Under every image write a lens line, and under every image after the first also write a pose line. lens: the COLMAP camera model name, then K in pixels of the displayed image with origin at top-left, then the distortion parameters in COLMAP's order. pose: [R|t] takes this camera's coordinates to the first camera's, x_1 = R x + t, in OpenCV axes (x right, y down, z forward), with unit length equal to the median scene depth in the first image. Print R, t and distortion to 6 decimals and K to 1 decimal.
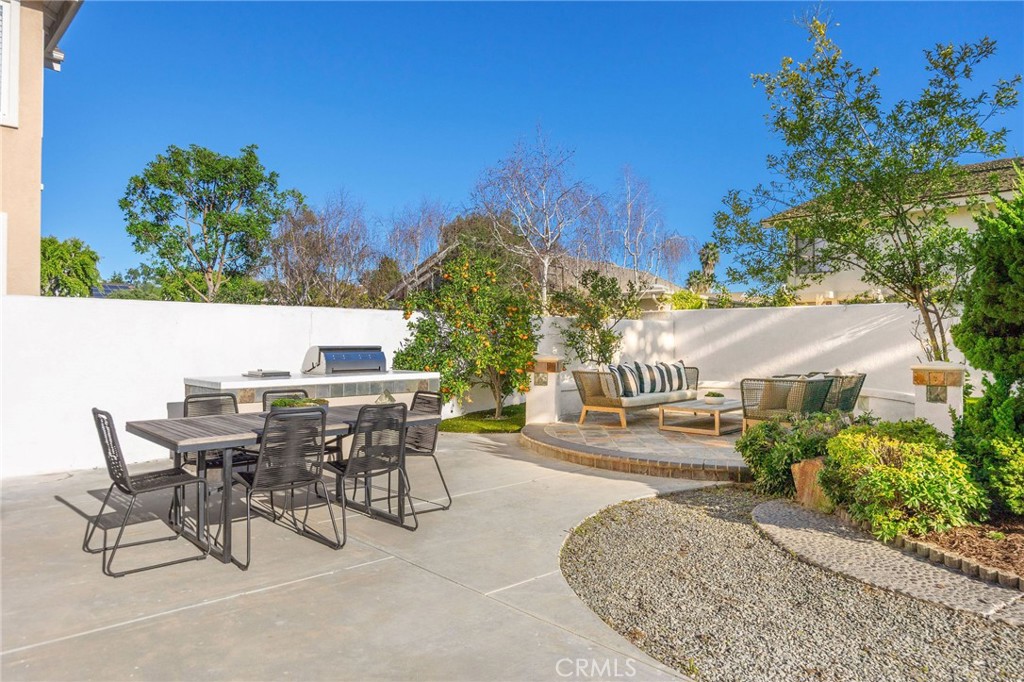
lens RADIAL K [[688.4, 0, 509.8], [0, 688.4, 336.4], [0, 0, 1]] dist [0.003811, -0.002186]
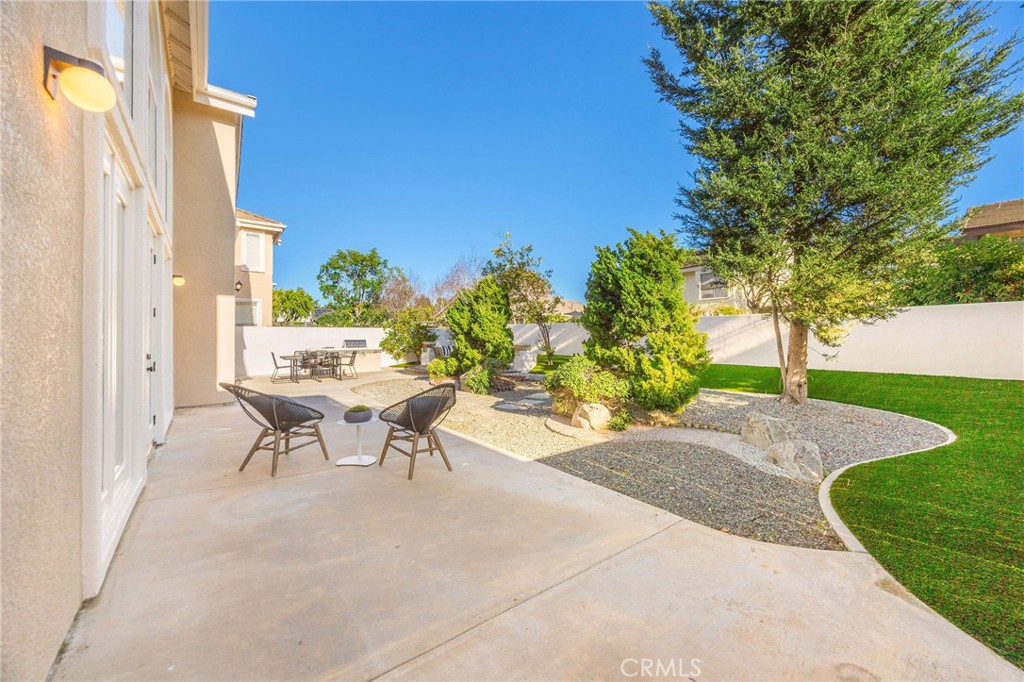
lens RADIAL K [[413.7, 0, 517.0], [0, 413.7, 335.7], [0, 0, 1]] dist [0.001382, -0.000244]
pose [[0.993978, -0.007914, -0.109296, 0.613627], [0.008577, 0.999948, 0.005598, -0.007371], [0.109246, -0.006502, 0.993993, -0.731145]]
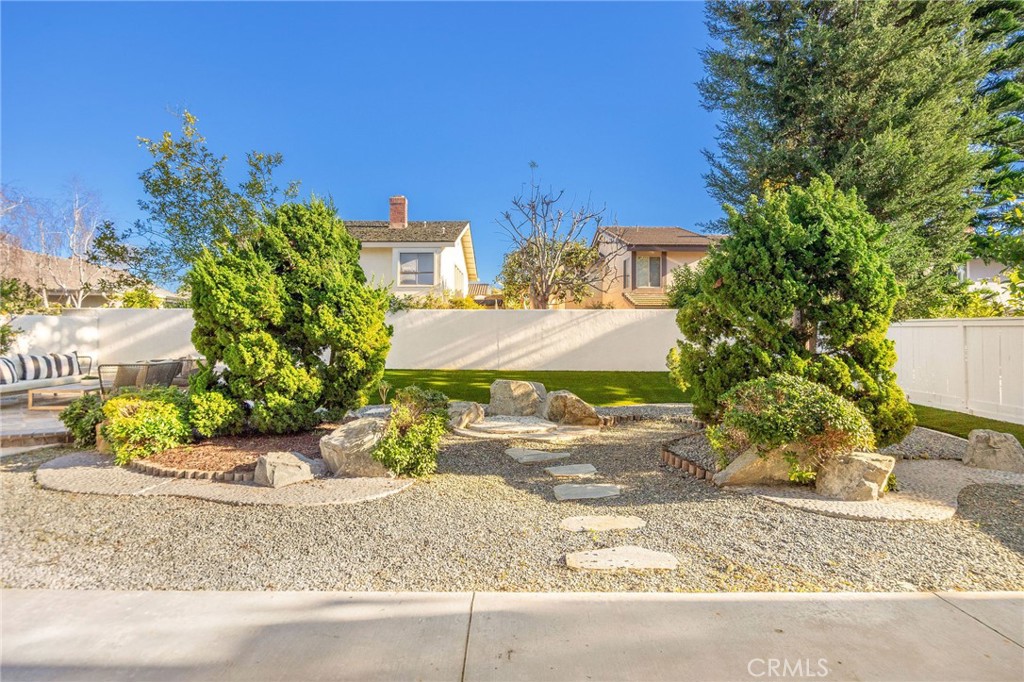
lens RADIAL K [[521.3, 0, 502.9], [0, 521.3, 317.9], [0, 0, 1]] dist [0.003847, 0.000089]
pose [[0.699847, 0.016652, 0.714099, 0.122830], [-0.004172, 0.999806, -0.019225, -0.009981], [-0.714281, 0.010475, 0.699781, -0.202243]]
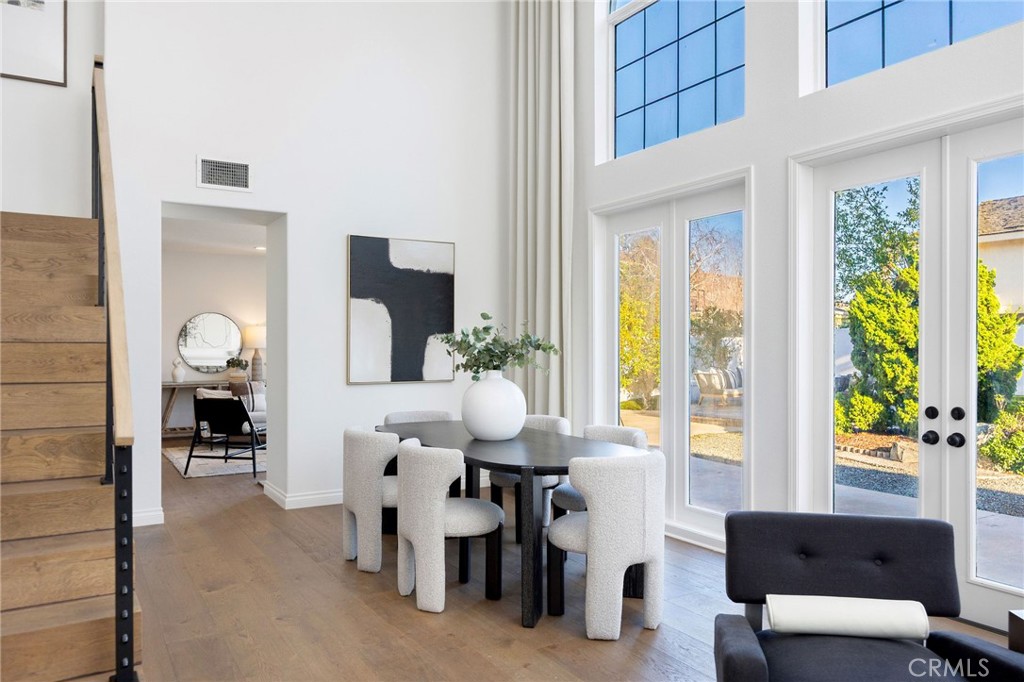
lens RADIAL K [[741.6, 0, 513.1], [0, 741.6, 342.0], [0, 0, 1]] dist [-0.000874, -0.004900]
pose [[0.979993, -0.001513, -0.199026, 0.019092], [0.001351, 0.999999, -0.000949, -0.019752], [0.199027, 0.000662, 0.979994, -0.742759]]
